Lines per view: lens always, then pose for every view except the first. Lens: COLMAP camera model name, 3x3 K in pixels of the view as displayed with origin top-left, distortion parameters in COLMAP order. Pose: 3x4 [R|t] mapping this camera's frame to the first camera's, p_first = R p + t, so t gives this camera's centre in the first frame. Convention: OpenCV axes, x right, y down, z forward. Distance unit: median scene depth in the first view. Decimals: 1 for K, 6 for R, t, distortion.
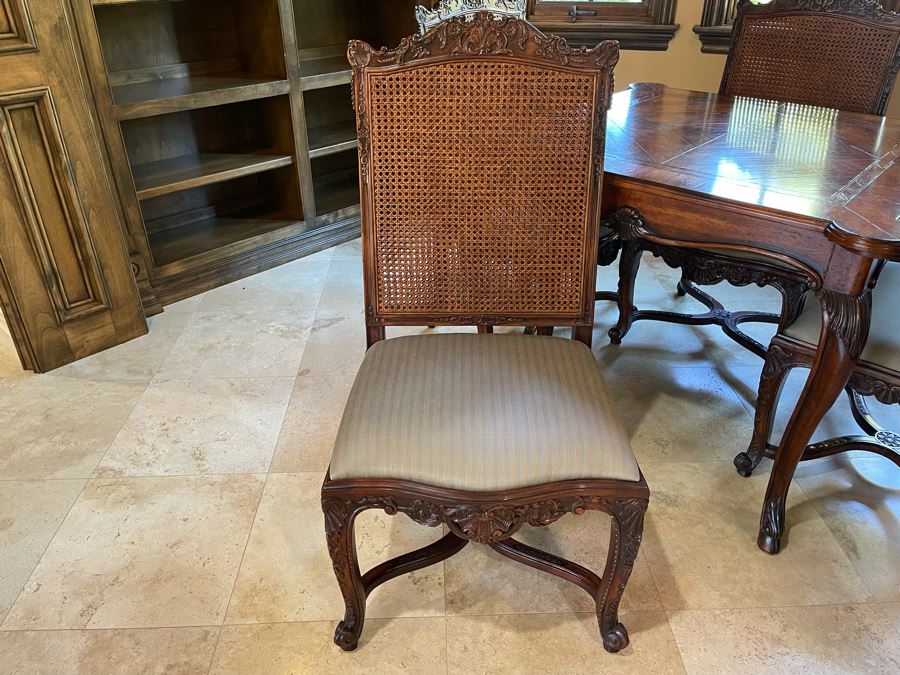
lens RADIAL K [[687.2, 0, 453.6], [0, 687.2, 327.4], [0, 0, 1]] dist [0.073782, -0.106643]
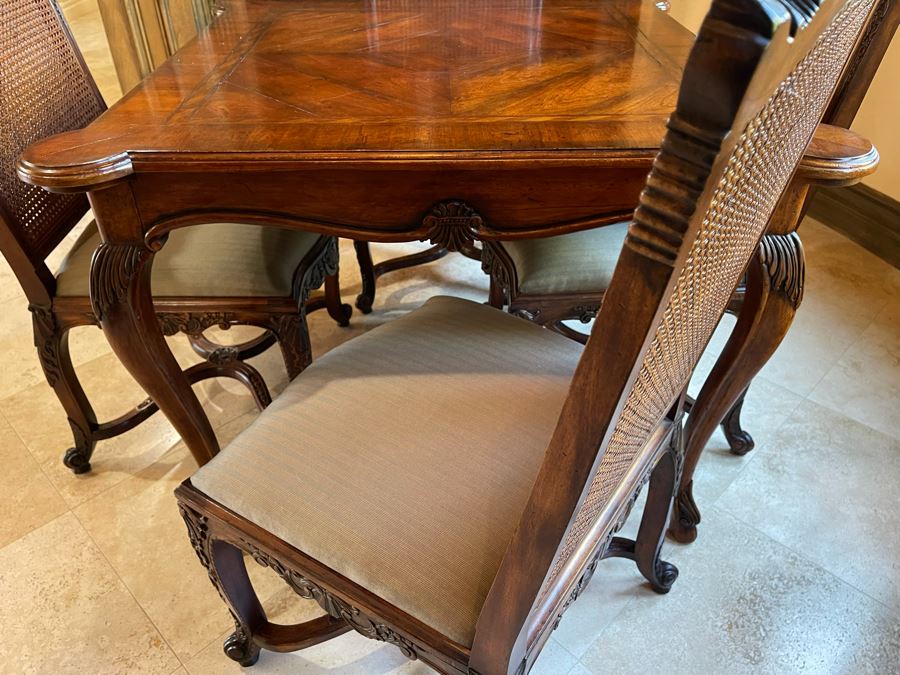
lens RADIAL K [[687.2, 0, 452.3], [0, 687.2, 331.8], [0, 0, 1]] dist [0.073782, -0.106643]
pose [[0.684277, 0.422766, -0.594166, 0.838596], [-0.357661, 0.904633, 0.231769, -0.168041], [0.635486, 0.053916, 0.770227, 0.431548]]
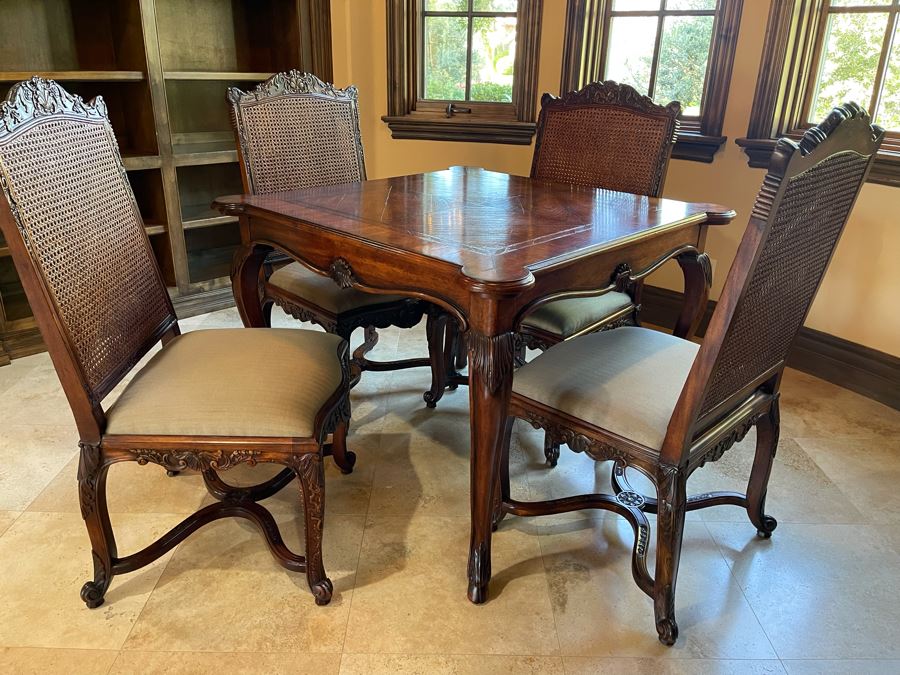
lens RADIAL K [[687.2, 0, 454.2], [0, 687.2, 324.7], [0, 0, 1]] dist [0.073782, -0.106643]
pose [[0.999223, 0.035312, -0.017479, 0.344143], [-0.037481, 0.988683, -0.145265, 0.059968], [0.012152, 0.145807, 0.989238, -0.037136]]
